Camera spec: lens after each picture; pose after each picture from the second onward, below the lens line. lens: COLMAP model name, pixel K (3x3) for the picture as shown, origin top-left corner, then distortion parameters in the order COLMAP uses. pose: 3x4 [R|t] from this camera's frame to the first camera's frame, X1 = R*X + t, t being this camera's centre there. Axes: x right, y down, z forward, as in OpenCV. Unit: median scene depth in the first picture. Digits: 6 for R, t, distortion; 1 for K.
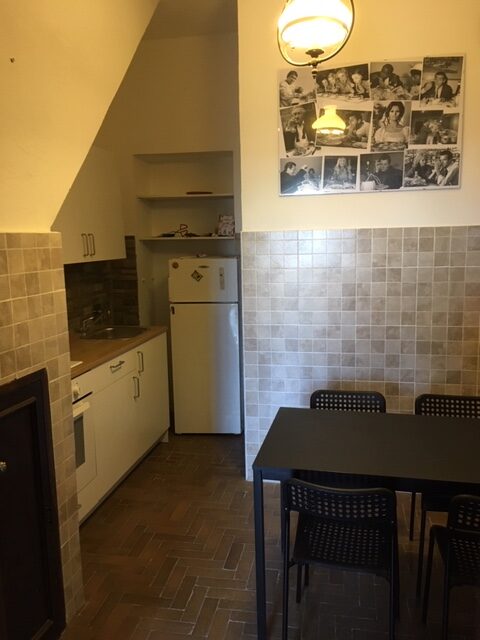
lens RADIAL K [[544.2, 0, 240.0], [0, 544.2, 320.0], [0, 0, 1]] dist [0.071294, -0.099981]
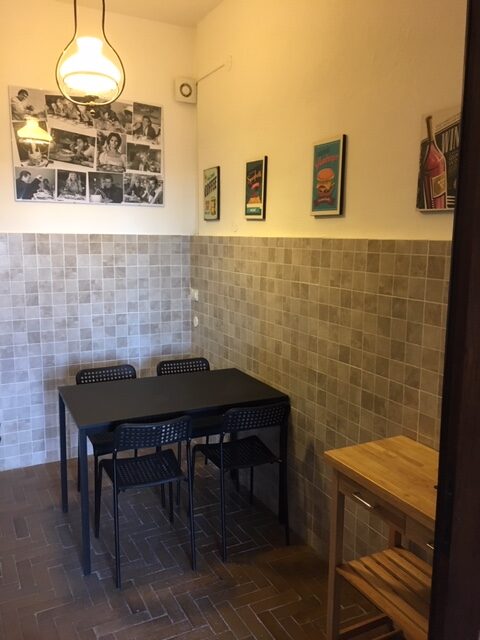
lens RADIAL K [[544.2, 0, 240.0], [0, 544.2, 320.0], [0, 0, 1]] dist [0.071294, -0.099981]
pose [[0.772099, -0.069256, 0.631717, -0.305300], [0.066943, 0.997377, 0.027525, 0.009597], [-0.631967, 0.021037, 0.774710, -0.130165]]
